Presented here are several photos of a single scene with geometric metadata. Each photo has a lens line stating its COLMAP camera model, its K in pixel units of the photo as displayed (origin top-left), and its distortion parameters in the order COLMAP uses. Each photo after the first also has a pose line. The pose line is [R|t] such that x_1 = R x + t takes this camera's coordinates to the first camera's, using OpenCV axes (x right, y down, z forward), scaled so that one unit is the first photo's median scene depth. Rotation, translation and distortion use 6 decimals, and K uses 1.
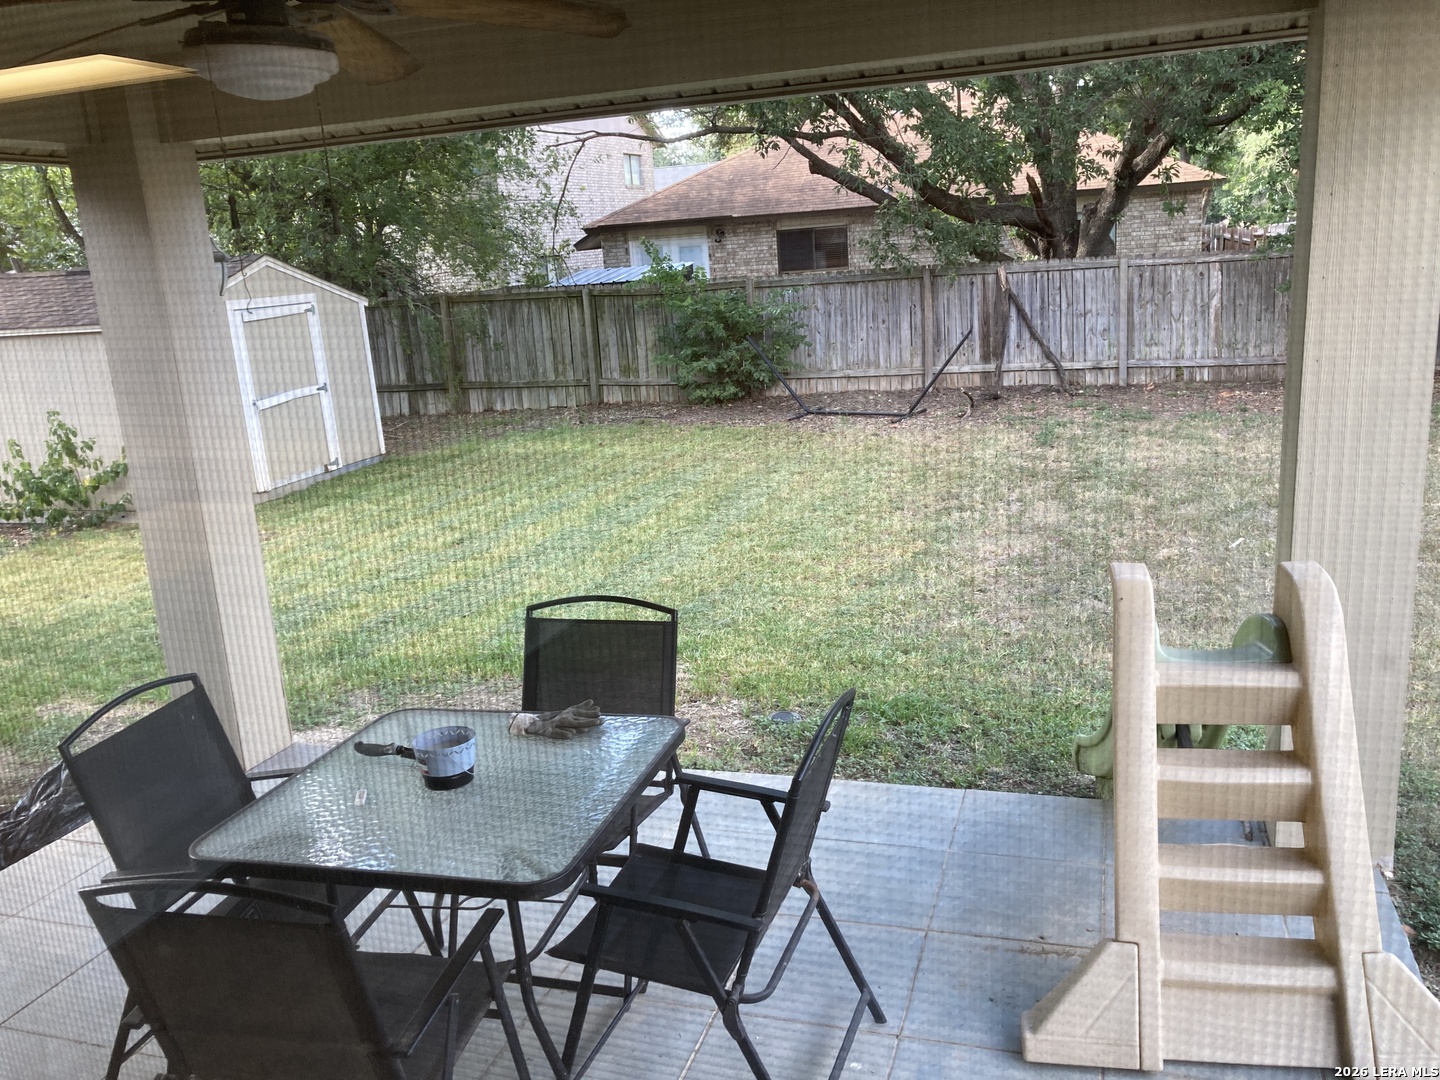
lens RADIAL K [[1174.7, 0, 721.3], [0, 1174.7, 546.9], [0, 0, 1]] dist [0.080288, -0.133080]
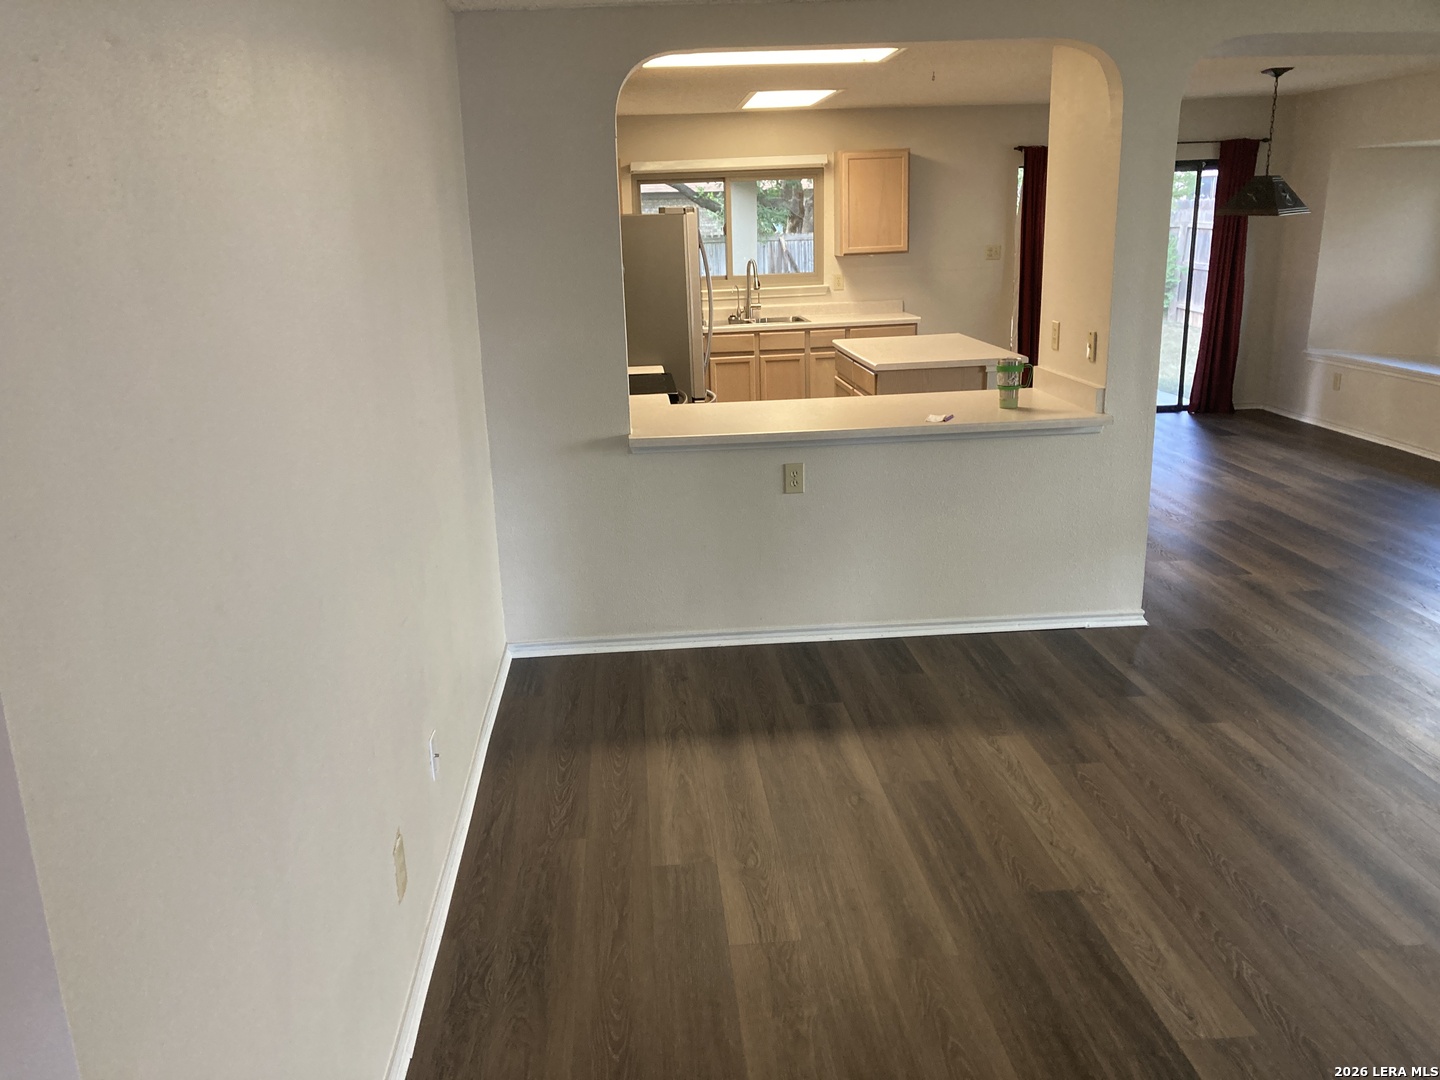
lens RADIAL K [[1184.2, 0, 712.7], [0, 1184.2, 531.7], [0, 0, 1]] dist [0.011324, -0.002736]
pose [[0.930285, -0.063903, 0.361229, -0.462807], [0.065330, 0.997829, 0.008274, 0.146138], [-0.360973, 0.015902, 0.932441, -0.468900]]
